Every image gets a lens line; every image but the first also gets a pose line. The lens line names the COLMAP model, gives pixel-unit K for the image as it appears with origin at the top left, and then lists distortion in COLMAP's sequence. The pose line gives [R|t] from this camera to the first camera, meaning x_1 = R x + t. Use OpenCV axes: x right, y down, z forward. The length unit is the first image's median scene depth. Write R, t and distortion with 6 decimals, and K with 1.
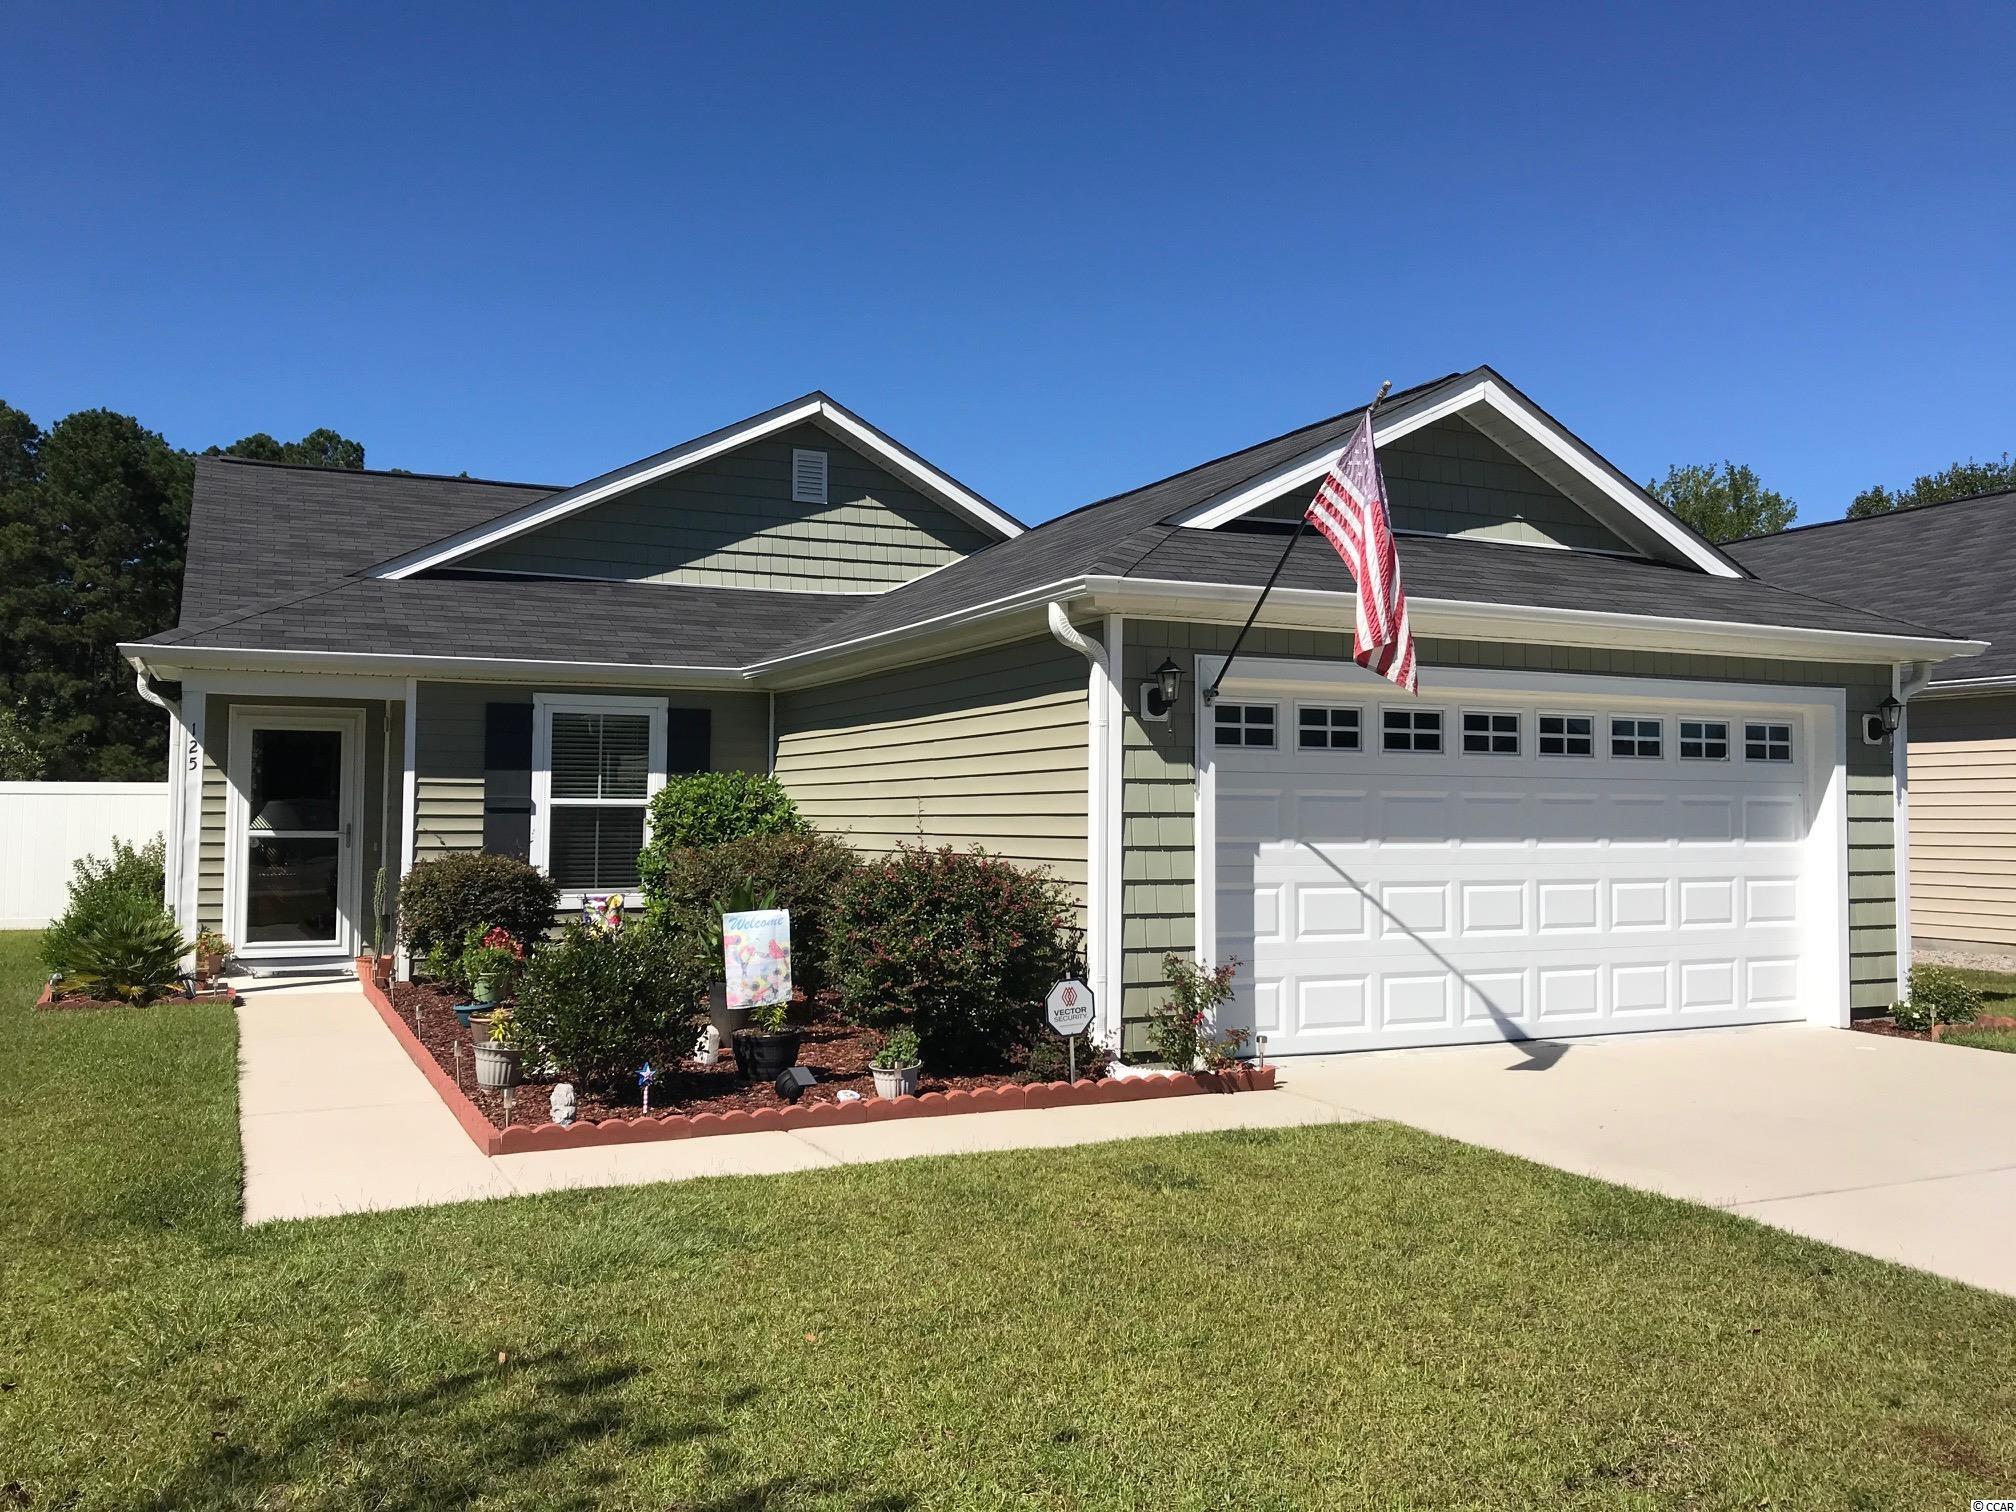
lens RADIAL K [[1663.2, 0, 998.3], [0, 1663.2, 753.2], [0, 0, 1]] dist [0.045262, -0.057889]
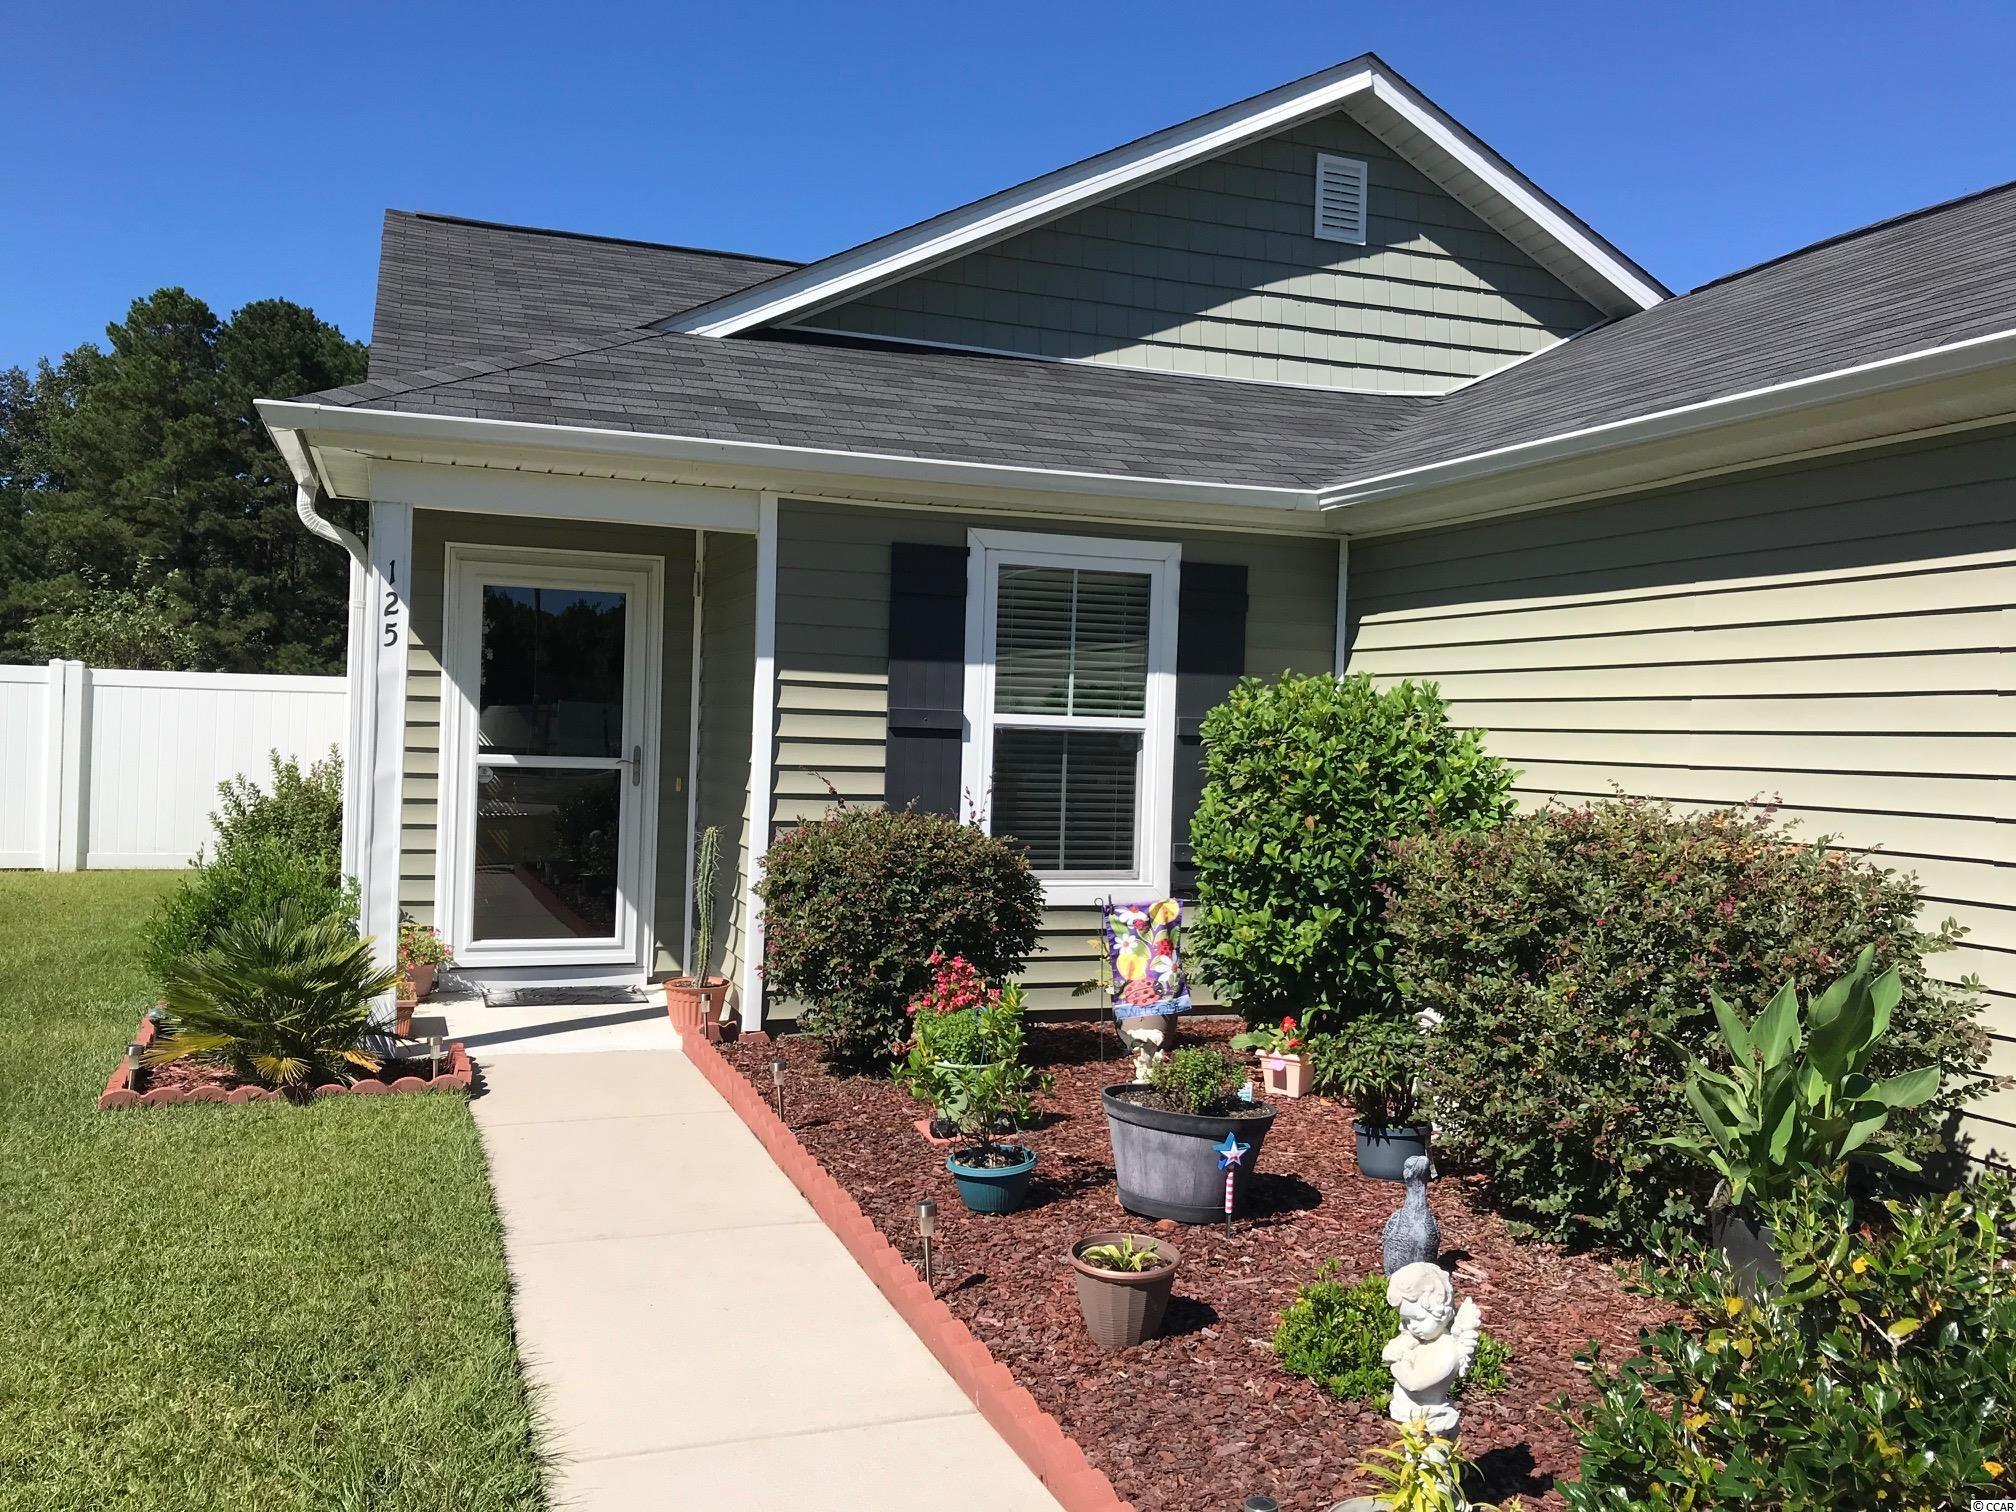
lens RADIAL K [[1663.2, 0, 1006.9], [0, 1663.2, 754.1], [0, 0, 1]] dist [0.045262, -0.057889]
pose [[0.996310, 0.024642, -0.082210, -0.204469], [-0.020486, 0.998488, 0.051016, 0.011264], [0.083343, -0.049143, 0.995308, 0.410488]]
